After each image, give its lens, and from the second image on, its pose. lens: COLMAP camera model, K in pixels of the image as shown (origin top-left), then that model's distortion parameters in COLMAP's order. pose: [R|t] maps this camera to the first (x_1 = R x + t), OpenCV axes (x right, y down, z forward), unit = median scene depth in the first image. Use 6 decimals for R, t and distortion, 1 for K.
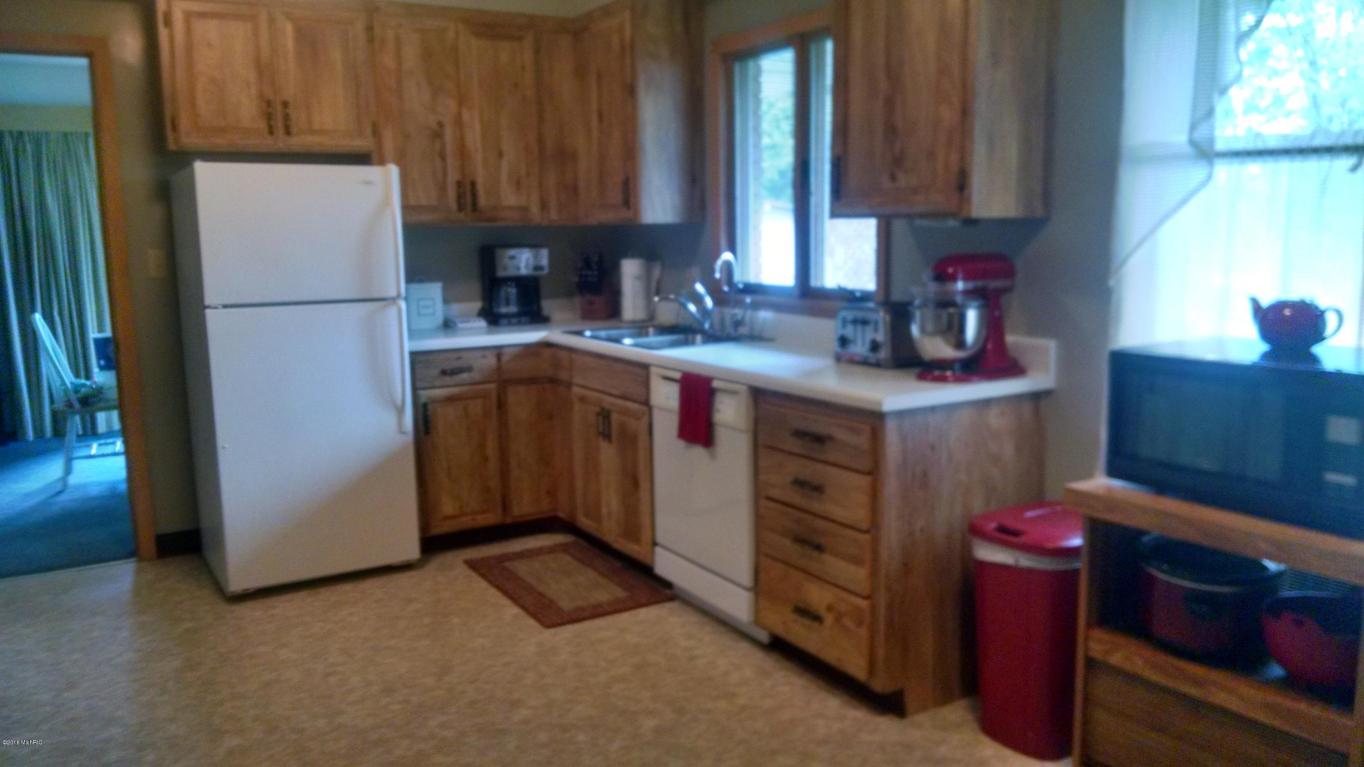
lens RADIAL K [[1023.1, 0, 670.7], [0, 1023.1, 384.6], [0, 0, 1]] dist [0.040669, -0.090647]
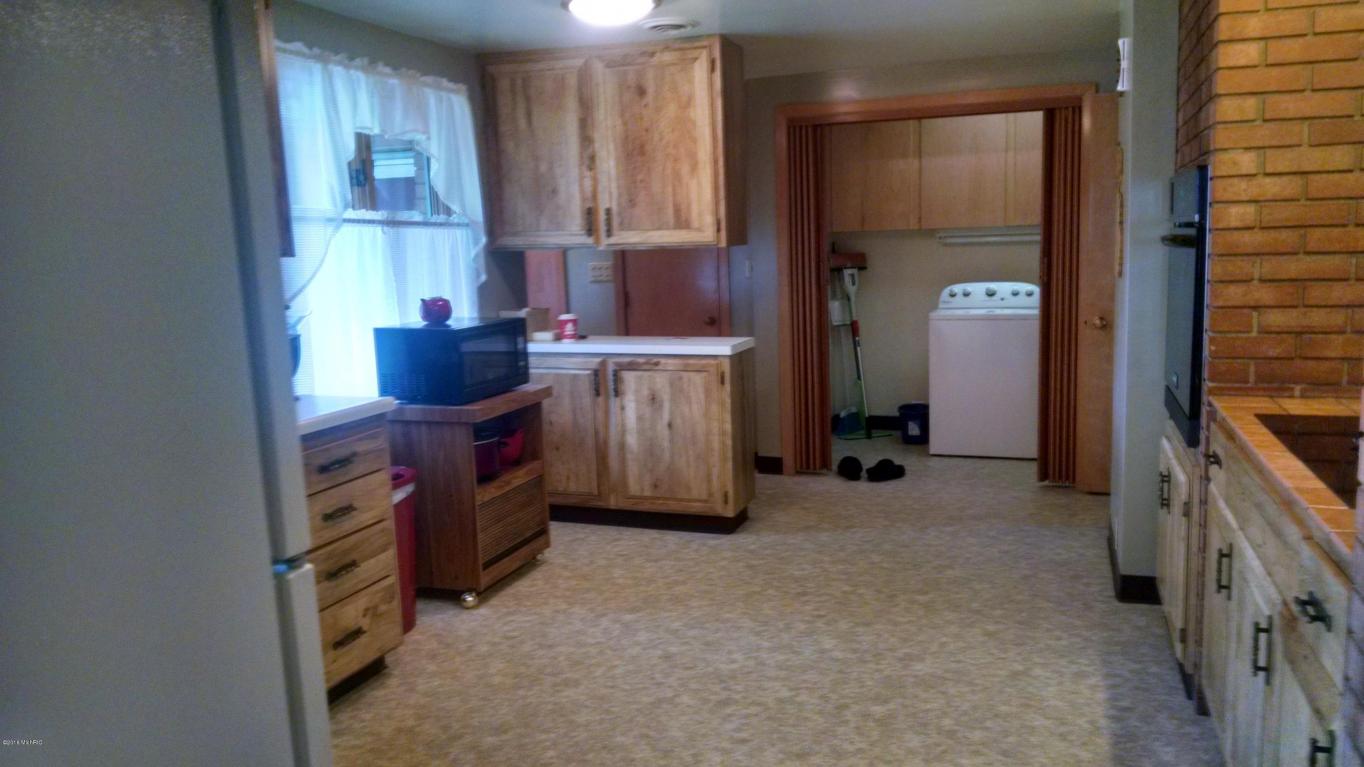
lens RADIAL K [[1023.1, 0, 670.7], [0, 1023.1, 384.6], [0, 0, 1]] dist [0.040669, -0.090647]
pose [[-0.635432, -0.090999, 0.766776, -0.880022], [0.117446, 0.970087, 0.212455, -0.210310], [-0.763172, 0.225056, -0.605737, 1.405423]]
